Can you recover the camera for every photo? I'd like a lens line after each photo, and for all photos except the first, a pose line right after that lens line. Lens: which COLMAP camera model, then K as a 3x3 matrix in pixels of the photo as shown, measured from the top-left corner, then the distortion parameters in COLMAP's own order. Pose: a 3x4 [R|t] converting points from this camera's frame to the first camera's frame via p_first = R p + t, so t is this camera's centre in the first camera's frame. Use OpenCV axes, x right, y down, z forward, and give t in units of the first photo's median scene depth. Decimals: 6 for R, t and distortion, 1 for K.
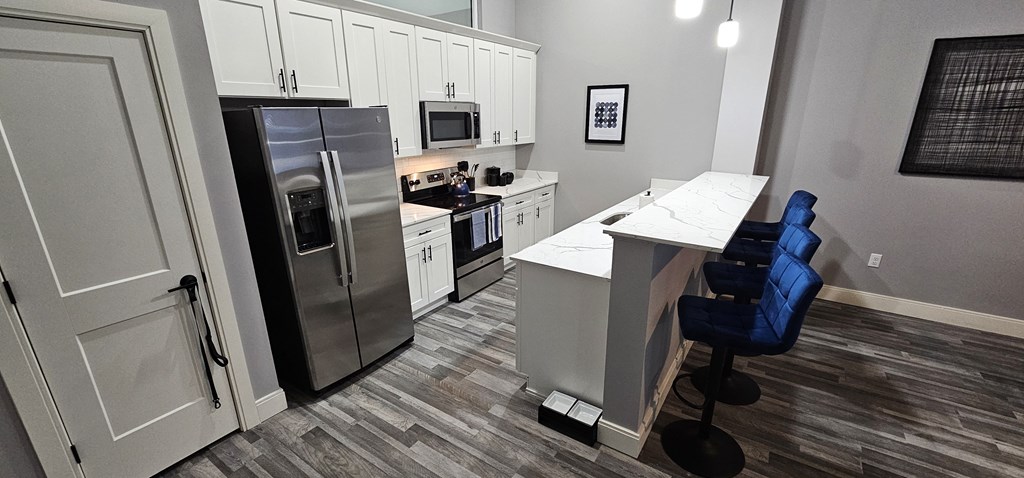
lens RADIAL K [[410.5, 0, 512.1], [0, 410.5, 244.7], [0, 0, 1]] dist [-0.004529, 0.000063]
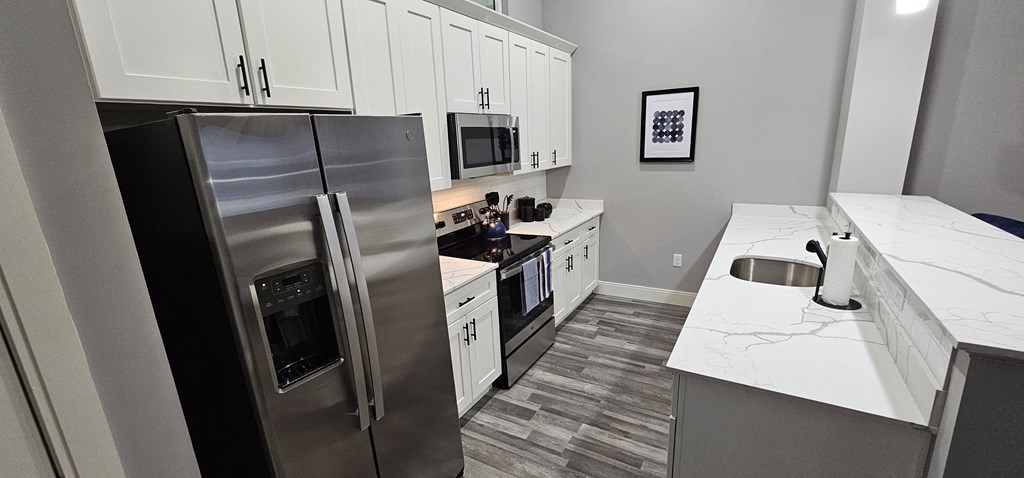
lens RADIAL K [[410.5, 0, 510.4], [0, 410.5, 246.8], [0, 0, 1]] dist [-0.004529, 0.000063]
pose [[0.997914, -0.050102, 0.040719, -0.150930], [0.052111, 0.997396, -0.049866, -0.075557], [-0.038114, 0.051883, 0.997926, 0.289612]]
